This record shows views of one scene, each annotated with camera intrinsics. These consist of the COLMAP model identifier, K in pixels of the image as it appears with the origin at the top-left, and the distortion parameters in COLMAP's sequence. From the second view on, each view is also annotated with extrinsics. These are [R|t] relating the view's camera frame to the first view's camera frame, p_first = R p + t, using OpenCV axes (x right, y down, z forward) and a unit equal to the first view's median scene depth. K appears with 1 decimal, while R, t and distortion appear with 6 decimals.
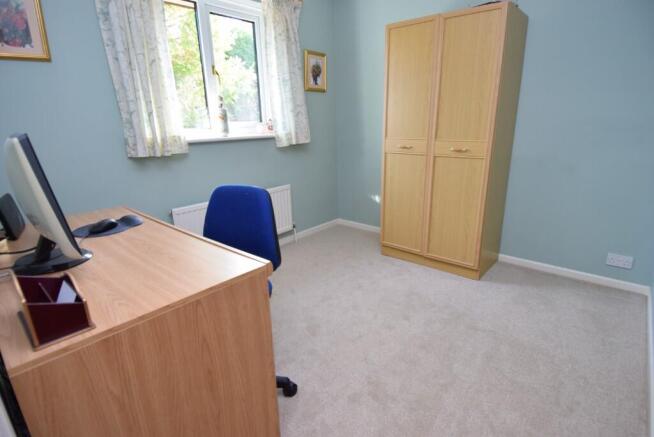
lens RADIAL K [[340.6, 0, 333.9], [0, 340.6, 219.3], [0, 0, 1]] dist [0.043509, -0.046909]
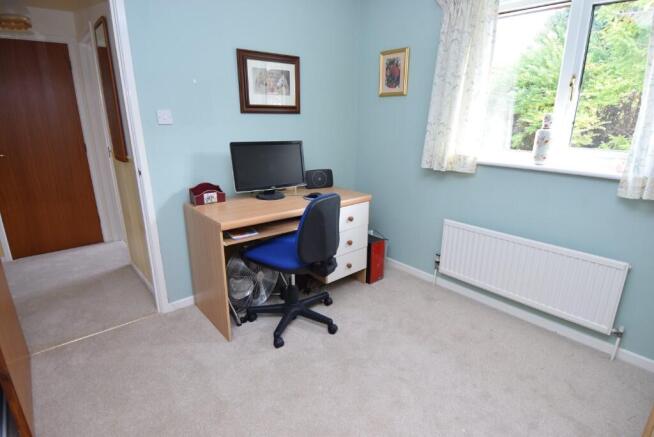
lens RADIAL K [[340.6, 0, 333.9], [0, 340.6, 219.3], [0, 0, 1]] dist [0.043509, -0.046909]
pose [[-0.134874, 0.300942, -0.944057, 0.604911], [-0.292050, 0.898363, 0.328100, -0.281407], [0.946845, 0.319964, -0.033276, 0.691358]]
